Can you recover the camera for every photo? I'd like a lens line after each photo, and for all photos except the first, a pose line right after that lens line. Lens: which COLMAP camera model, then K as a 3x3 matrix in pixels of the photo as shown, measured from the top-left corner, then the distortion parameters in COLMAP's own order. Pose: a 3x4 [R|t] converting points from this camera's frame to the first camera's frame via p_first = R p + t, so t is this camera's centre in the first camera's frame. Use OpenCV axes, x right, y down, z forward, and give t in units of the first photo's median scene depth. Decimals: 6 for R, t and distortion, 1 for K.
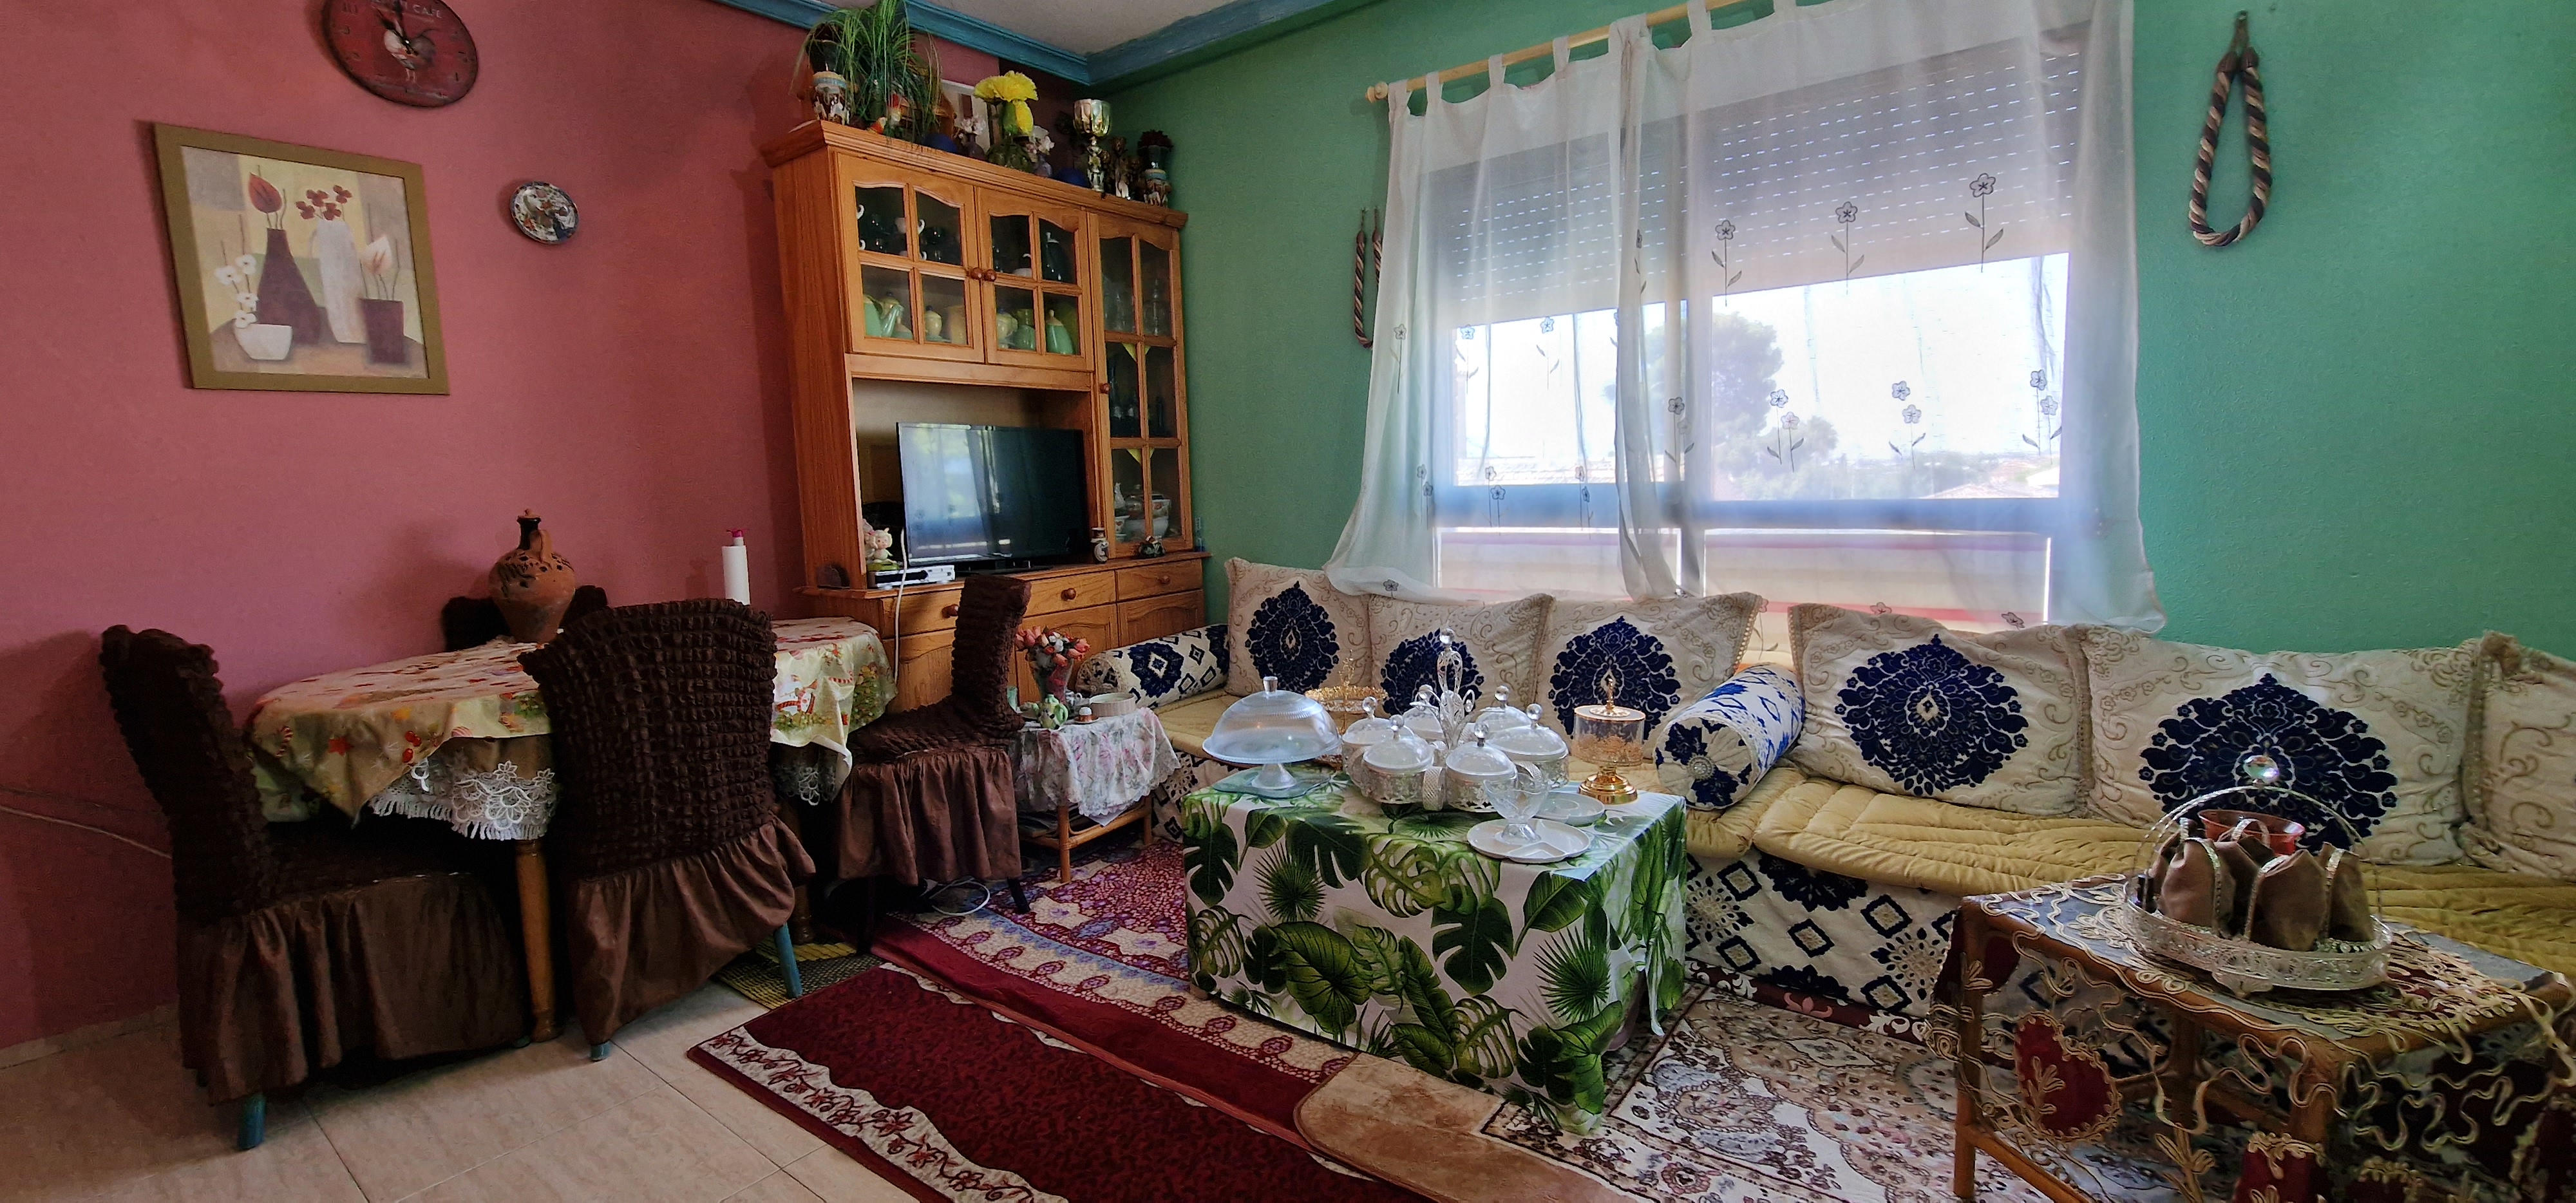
lens RADIAL K [[1057.9, 0, 1280.5], [0, 1057.9, 589.3], [0, 0, 1]] dist [0.005943, -0.005220]
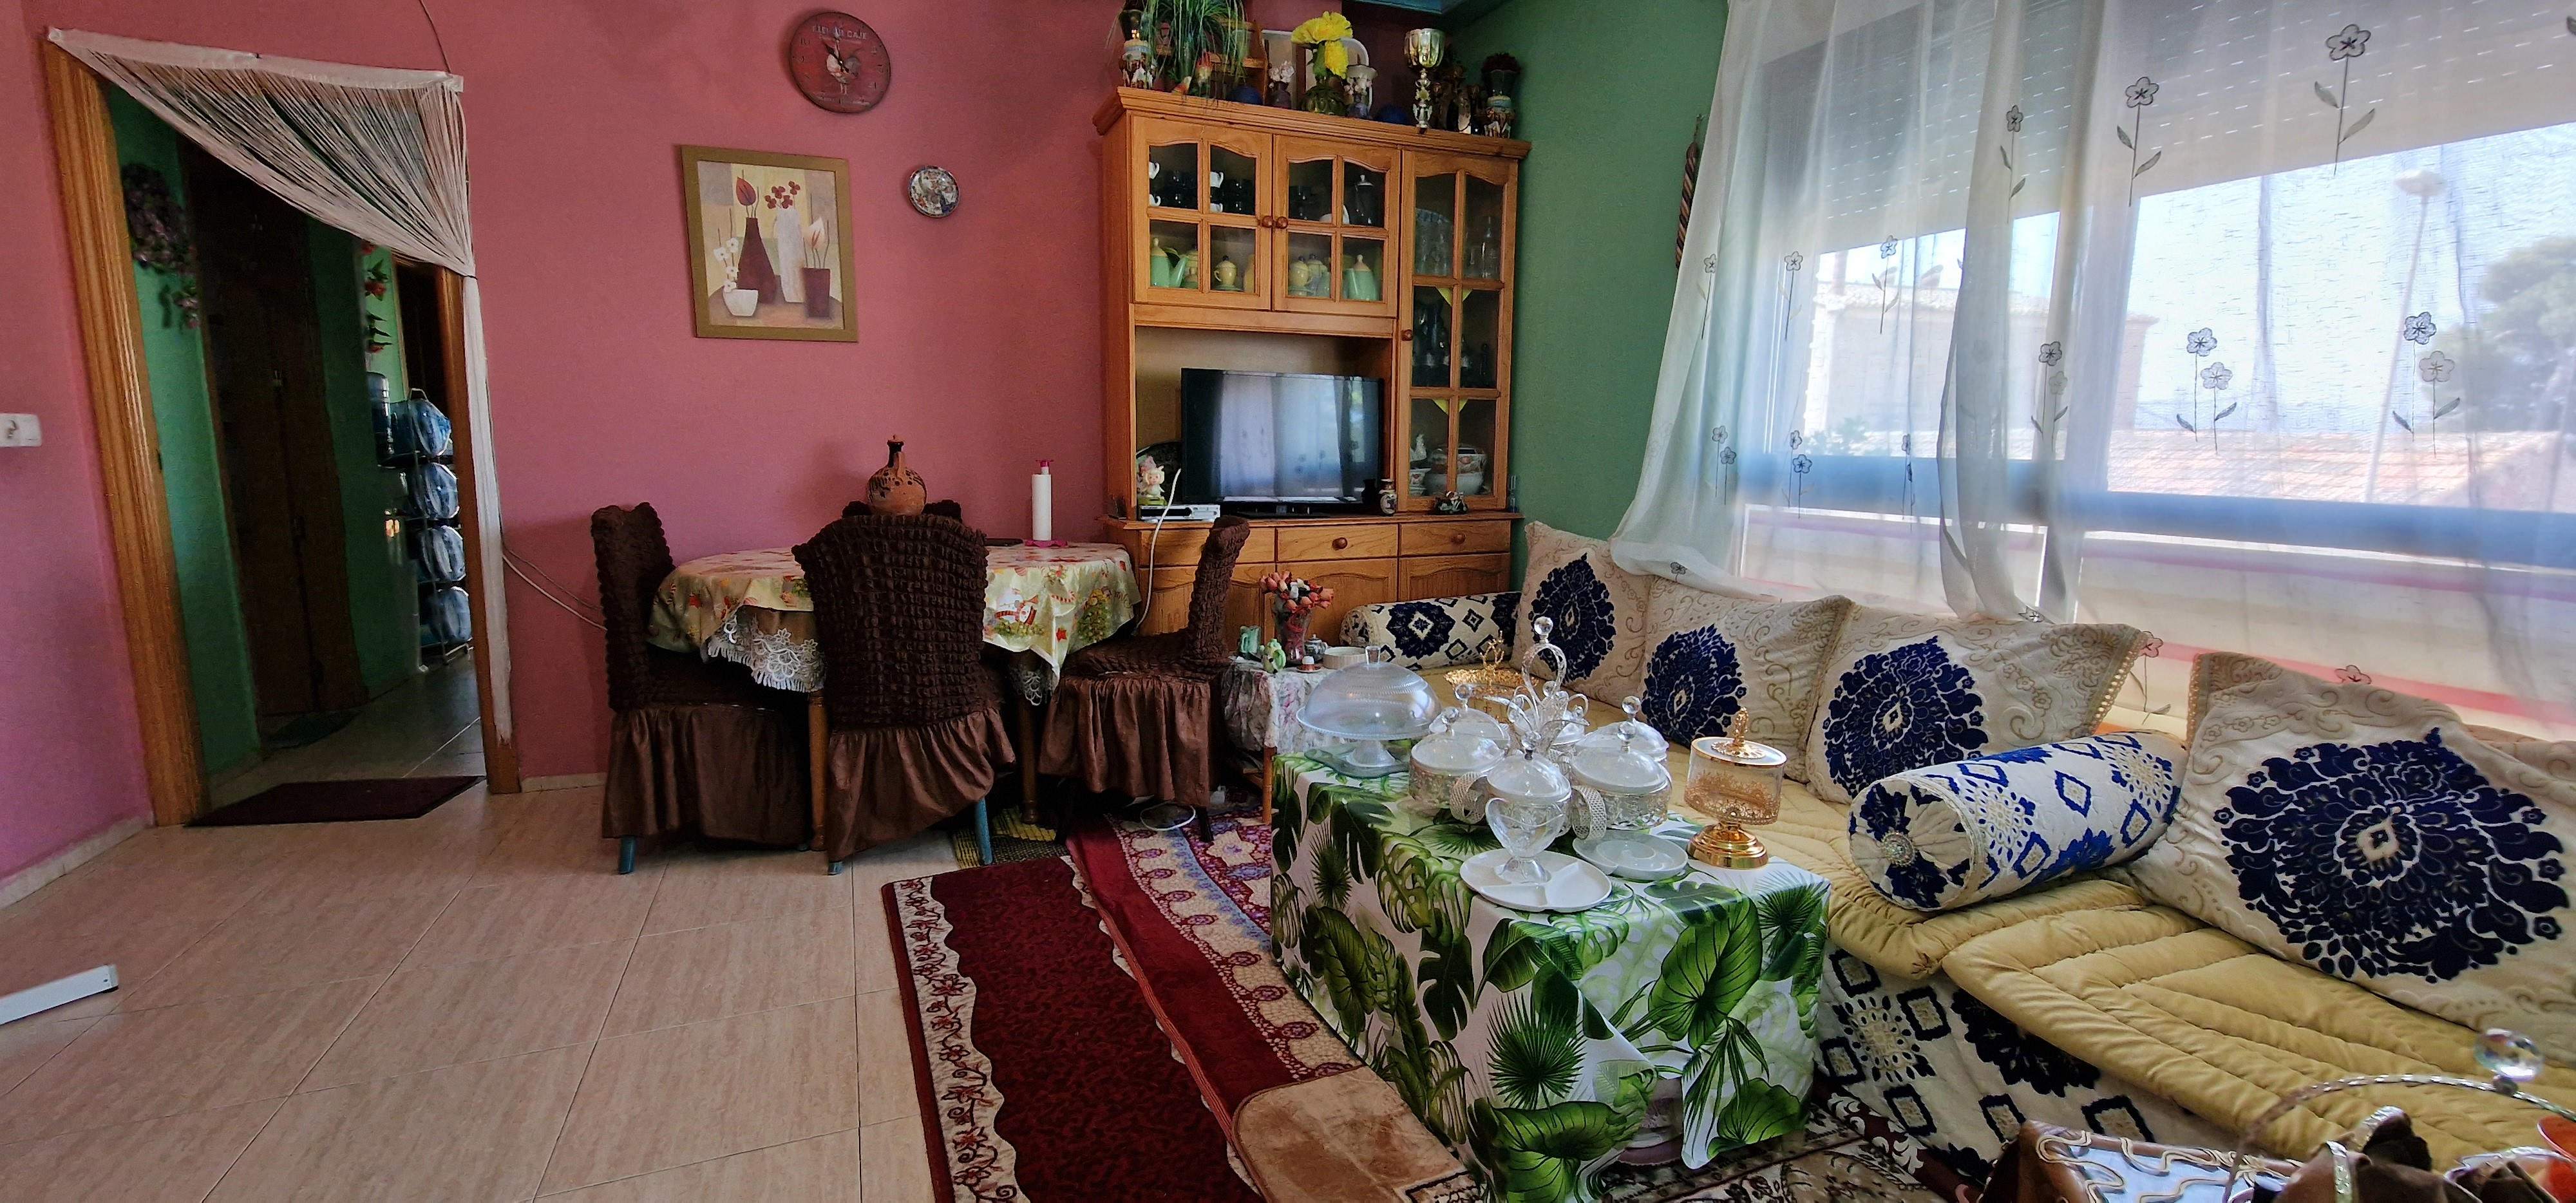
lens RADIAL K [[1057.9, 0, 1280.5], [0, 1057.9, 589.3], [0, 0, 1]] dist [0.005943, -0.005220]
pose [[0.868703, 0.109852, -0.482999, 0.326762], [-0.088988, 0.993845, 0.065986, -0.018652], [0.487274, -0.014341, 0.873131, 0.139986]]
